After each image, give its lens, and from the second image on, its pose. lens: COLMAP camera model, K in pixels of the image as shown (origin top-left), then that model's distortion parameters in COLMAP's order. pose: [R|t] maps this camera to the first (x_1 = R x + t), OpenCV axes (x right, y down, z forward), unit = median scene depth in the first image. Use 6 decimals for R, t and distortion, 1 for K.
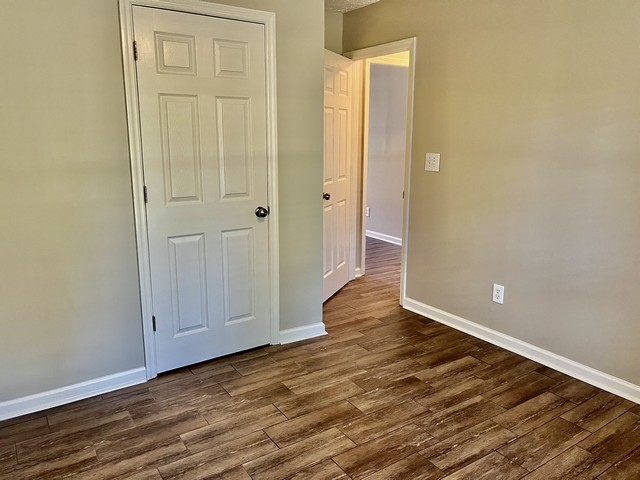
lens RADIAL K [[485.8, 0, 318.5], [0, 485.8, 237.5], [0, 0, 1]] dist [0.054380, -0.079052]
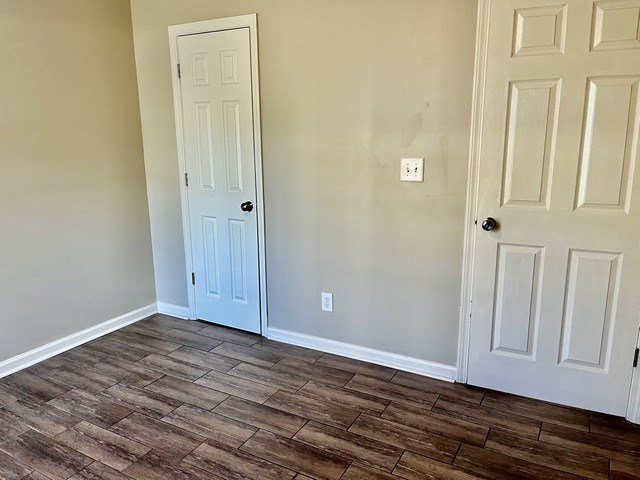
lens RADIAL K [[485.8, 0, 318.7], [0, 485.8, 241.0], [0, 0, 1]] dist [0.054380, -0.079052]
pose [[0.457926, 0.186609, -0.869184, 0.890275], [-0.185586, 0.976245, 0.111819, -0.123772], [0.869403, 0.110103, 0.481680, 0.627388]]
